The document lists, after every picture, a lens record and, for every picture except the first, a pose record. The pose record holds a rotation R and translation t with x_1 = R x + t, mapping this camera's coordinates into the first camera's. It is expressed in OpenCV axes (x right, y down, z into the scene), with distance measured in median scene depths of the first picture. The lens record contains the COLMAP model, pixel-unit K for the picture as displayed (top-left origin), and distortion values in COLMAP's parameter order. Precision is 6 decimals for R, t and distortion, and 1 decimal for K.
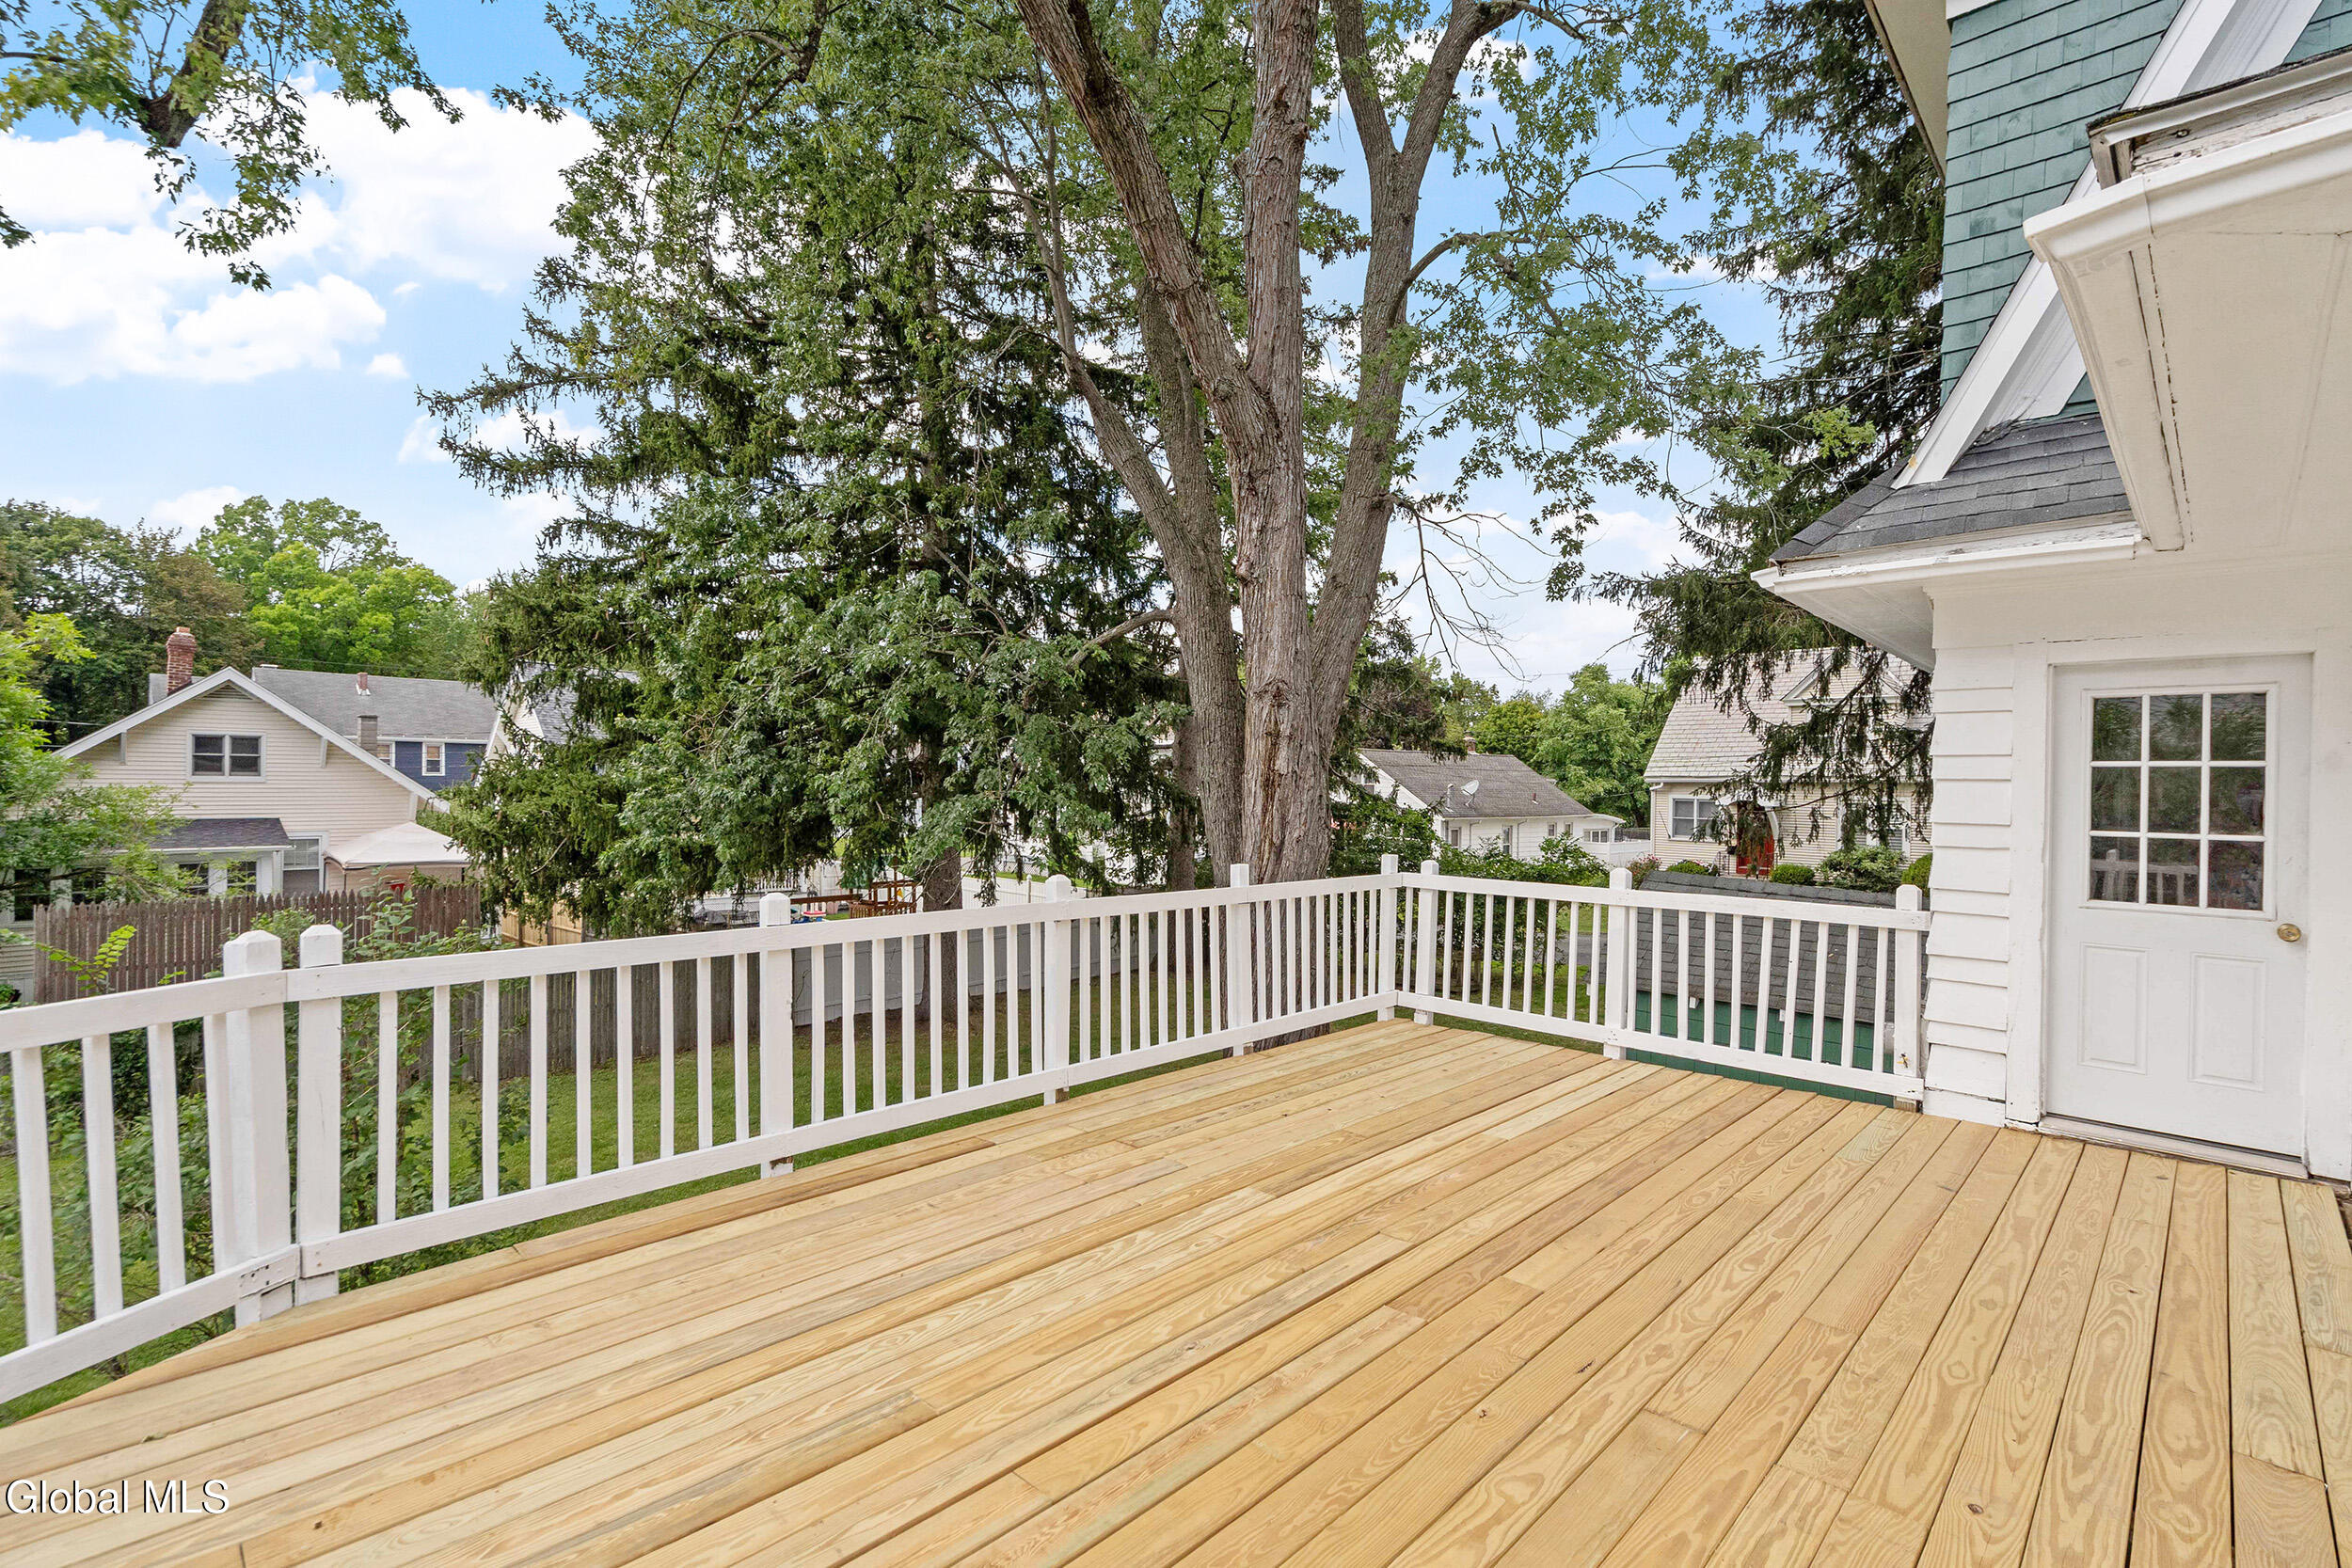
lens RADIAL K [[1084.8, 0, 1176.5], [0, 1084.8, 800.5], [0, 0, 1]] dist [-0.001838, 0.002396]
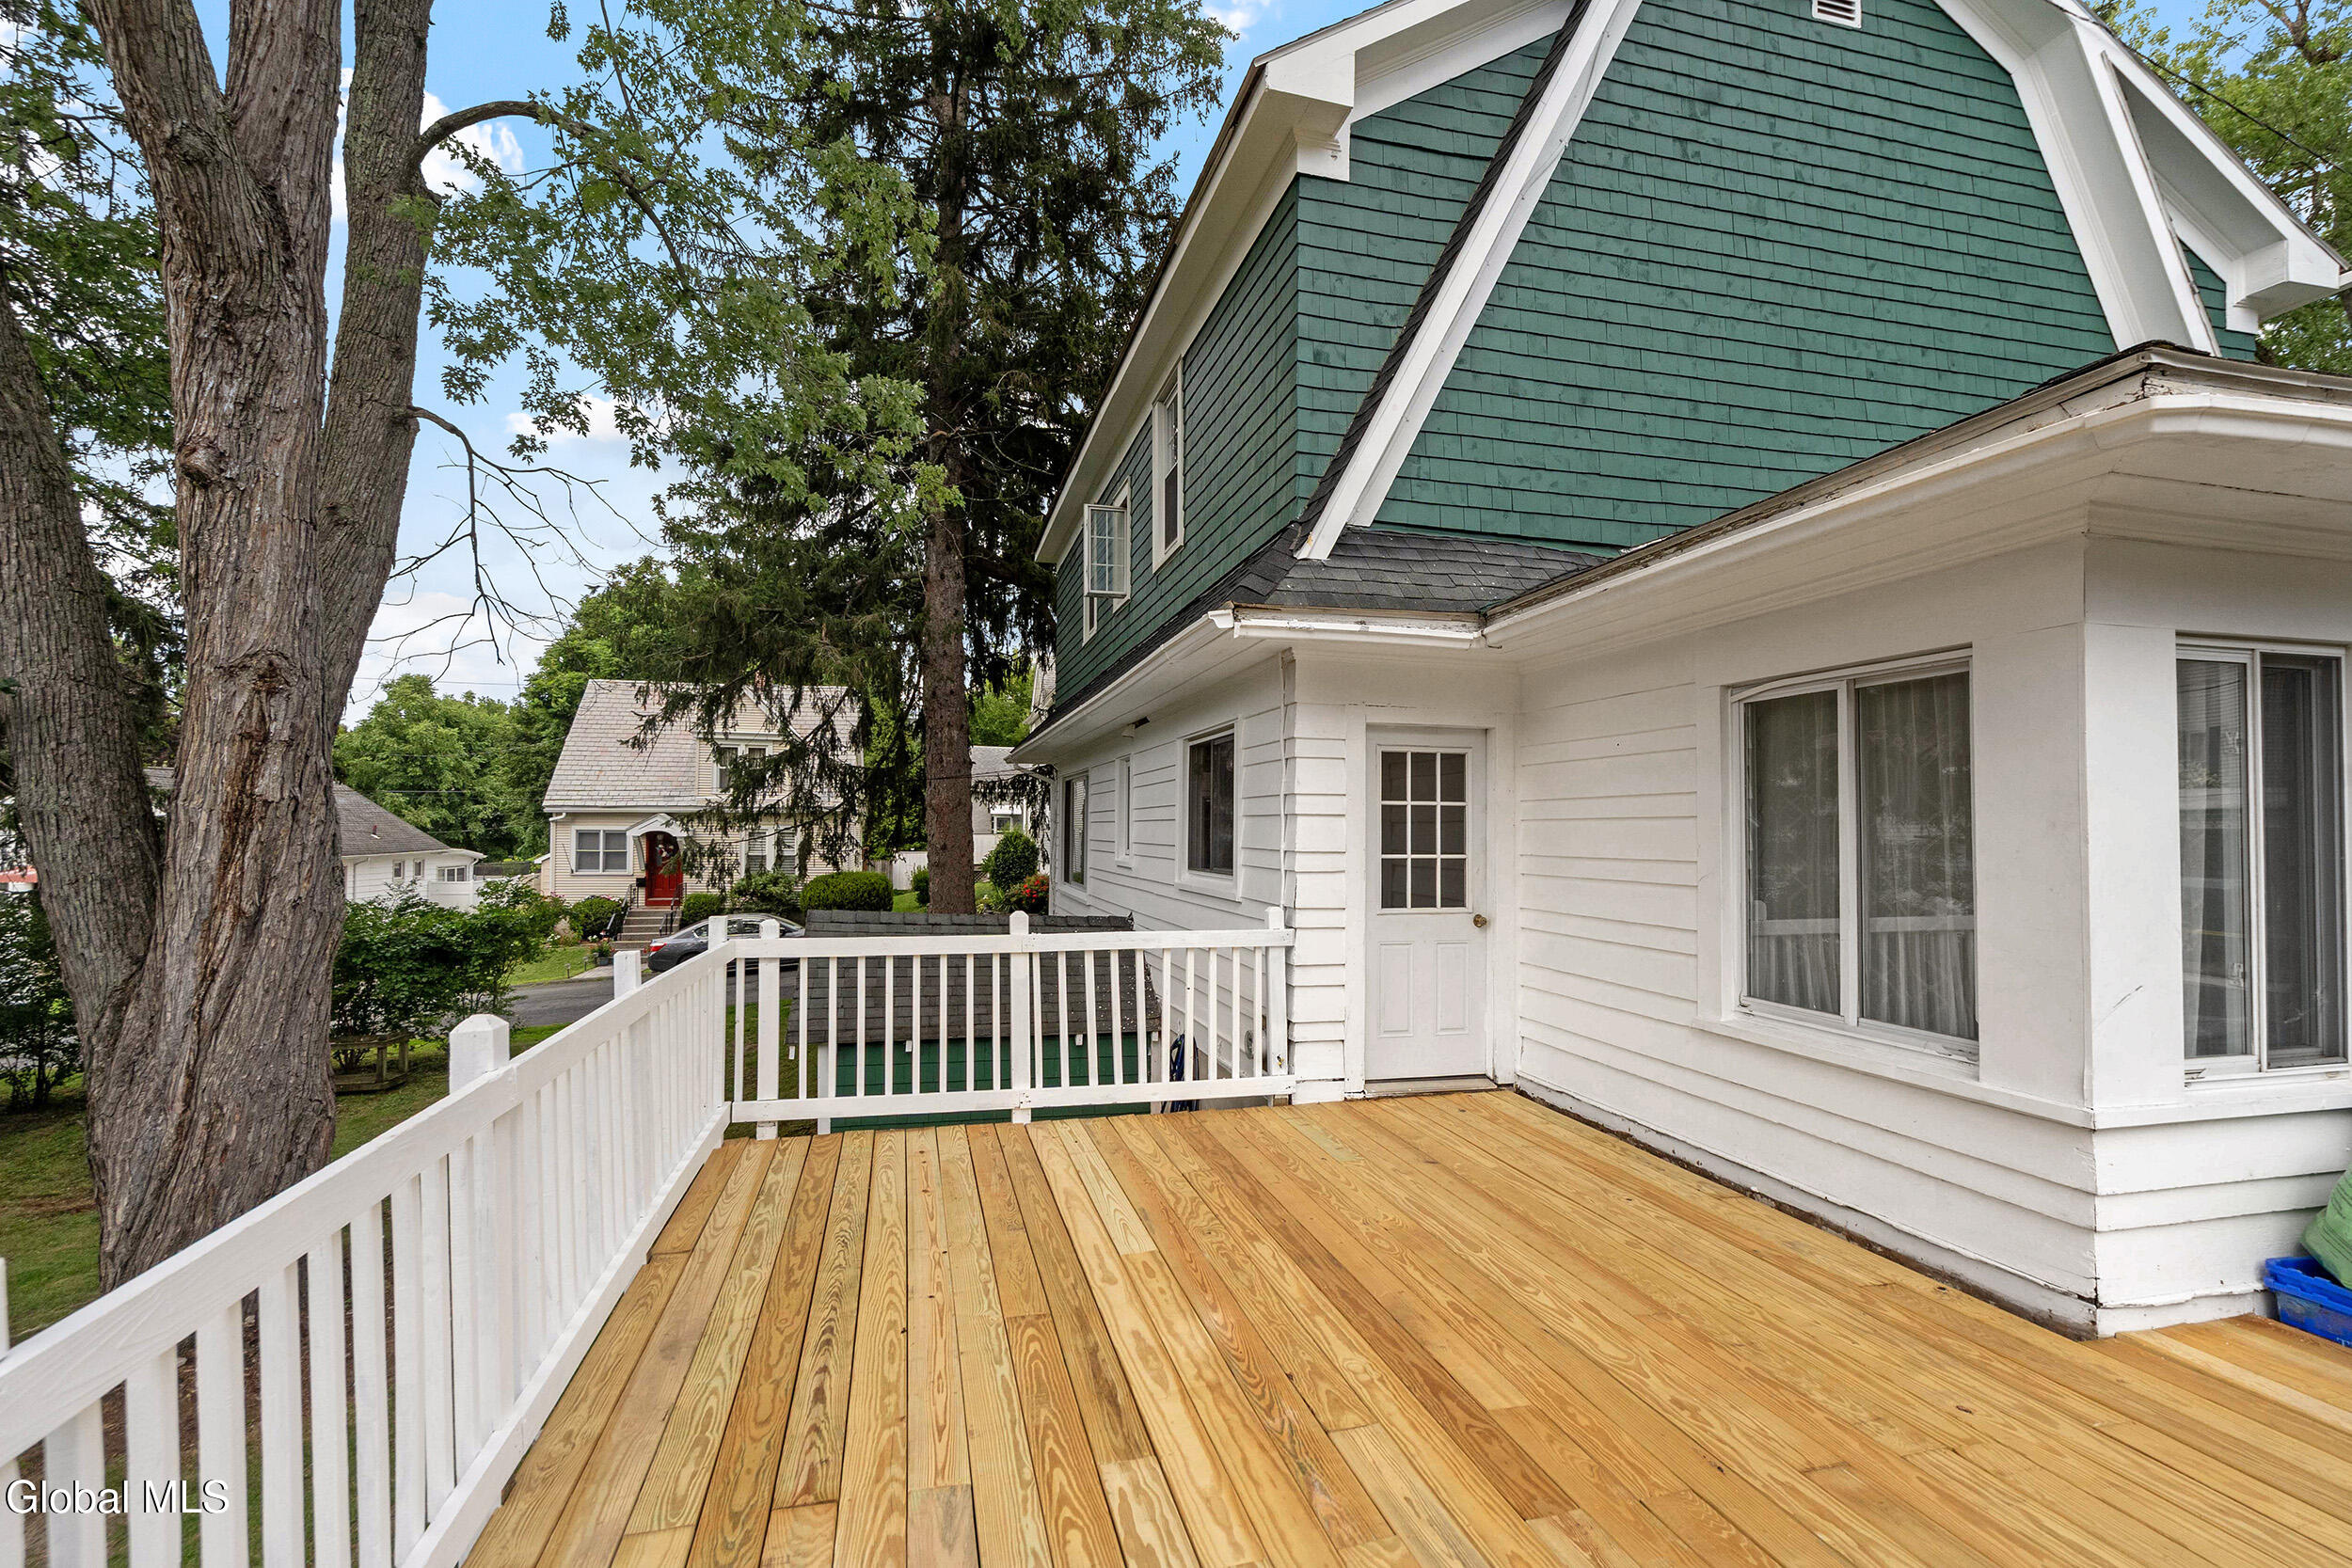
lens RADIAL K [[1084.8, 0, 1161.9], [0, 1084.8, 806.0], [0, 0, 1]] dist [-0.001838, 0.002396]
pose [[0.524953, 0.005869, 0.851111, -0.347467], [0.012546, 0.999814, -0.014632, -0.012394], [-0.851039, 0.018360, 0.524782, 0.484225]]
